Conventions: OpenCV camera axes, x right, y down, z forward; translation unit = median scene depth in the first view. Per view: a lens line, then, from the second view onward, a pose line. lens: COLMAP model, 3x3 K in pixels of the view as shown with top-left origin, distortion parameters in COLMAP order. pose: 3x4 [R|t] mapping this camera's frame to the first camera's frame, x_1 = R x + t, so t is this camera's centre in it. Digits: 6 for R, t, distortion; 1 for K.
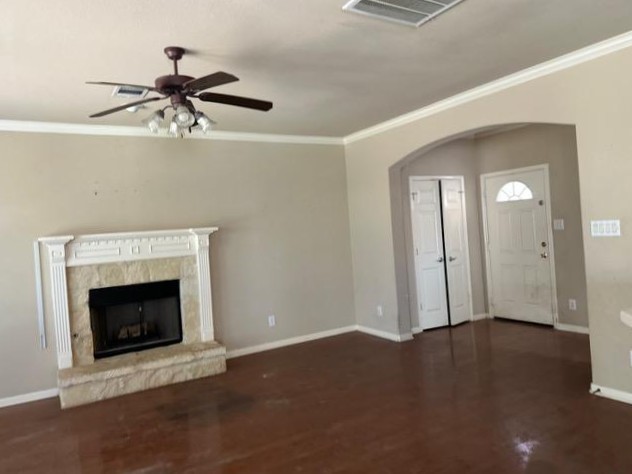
lens RADIAL K [[463.1, 0, 317.0], [0, 463.1, 236.3], [0, 0, 1]] dist [0.043544, -0.032464]
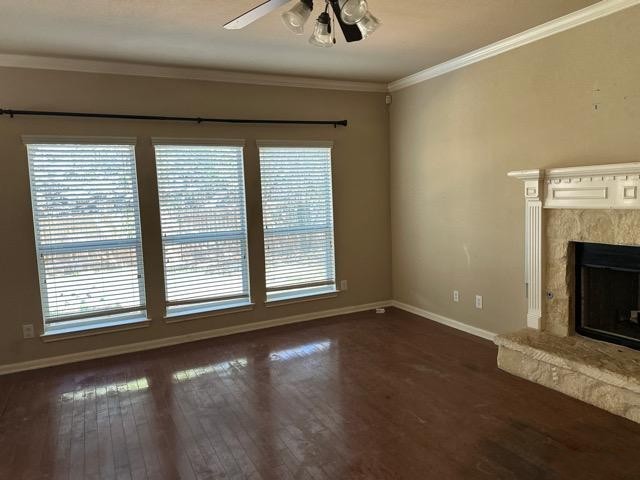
lens RADIAL K [[469.0, 0, 321.2], [0, 469.0, 238.2], [0, 0, 1]] dist [0.043544, -0.032464]
pose [[-0.054589, 0.165622, -0.984677, 0.283684], [0.020349, 0.986127, 0.164738, -0.024761], [0.998302, -0.011045, -0.057202, 0.648402]]
